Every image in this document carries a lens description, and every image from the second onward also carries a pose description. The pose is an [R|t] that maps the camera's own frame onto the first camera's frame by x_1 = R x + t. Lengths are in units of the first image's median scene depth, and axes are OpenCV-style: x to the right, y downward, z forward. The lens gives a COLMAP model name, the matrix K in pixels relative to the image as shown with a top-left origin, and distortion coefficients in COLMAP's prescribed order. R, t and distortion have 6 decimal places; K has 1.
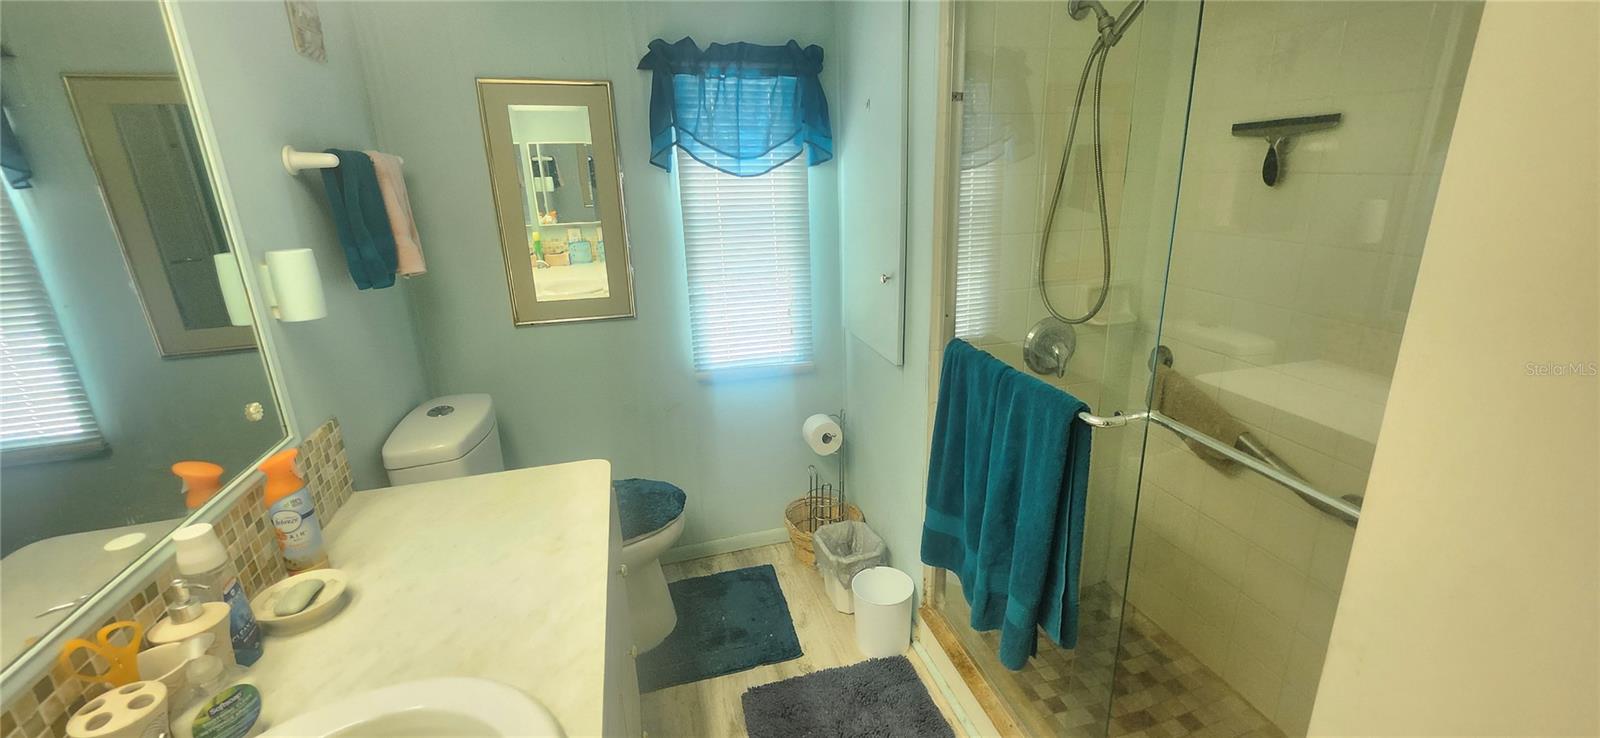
lens RADIAL K [[636.3, 0, 807.2], [0, 636.3, 353.7], [0, 0, 1]] dist [-0.002328, -0.001024]
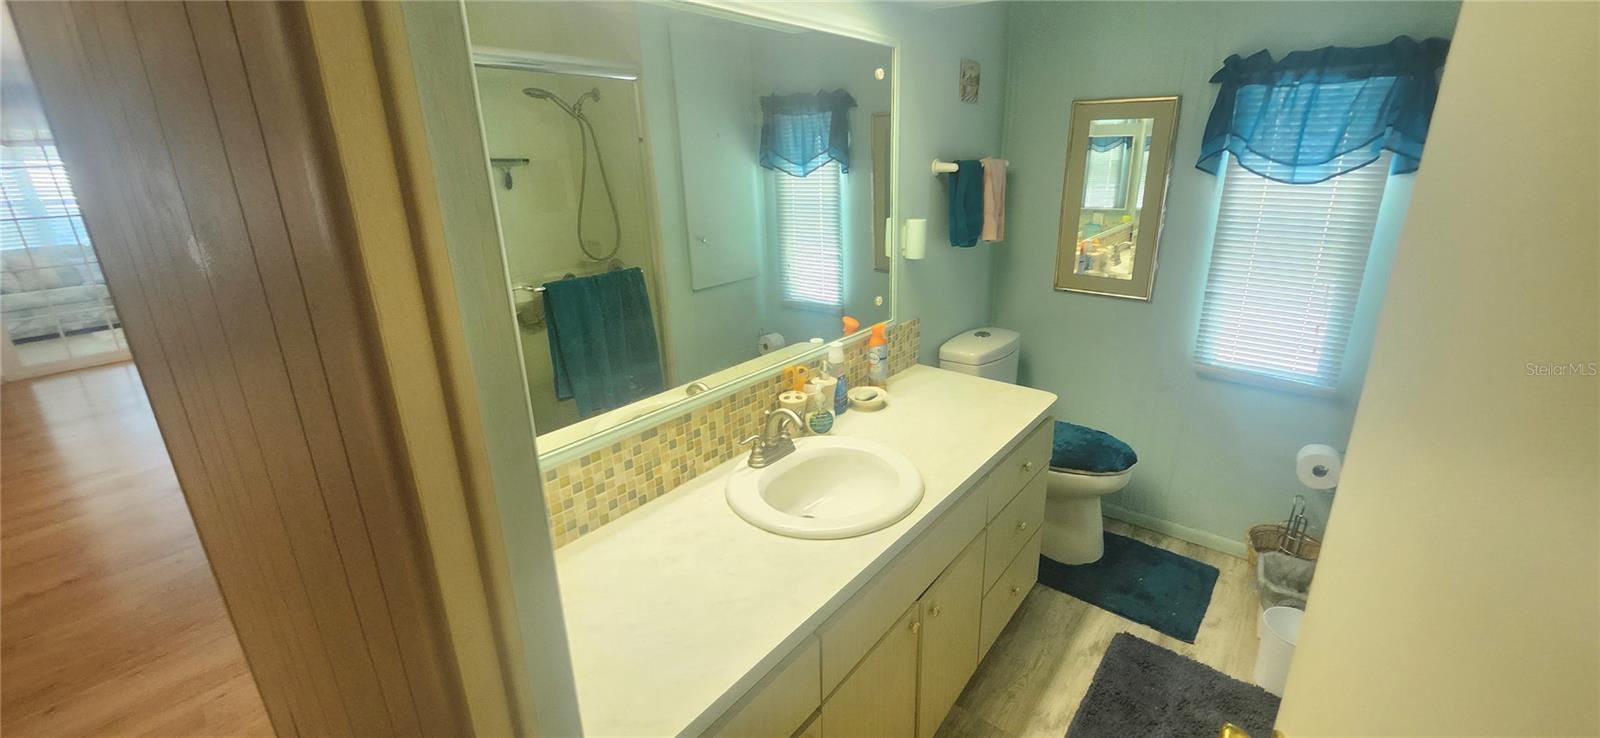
lens RADIAL K [[636.3, 0, 800.8], [0, 636.3, 366.4], [0, 0, 1]] dist [-0.002328, -0.001024]
pose [[0.538540, 0.277583, -0.795564, 0.371462], [-0.228183, 0.956942, 0.179426, -0.007421], [0.811115, 0.084906, 0.578692, -0.184726]]
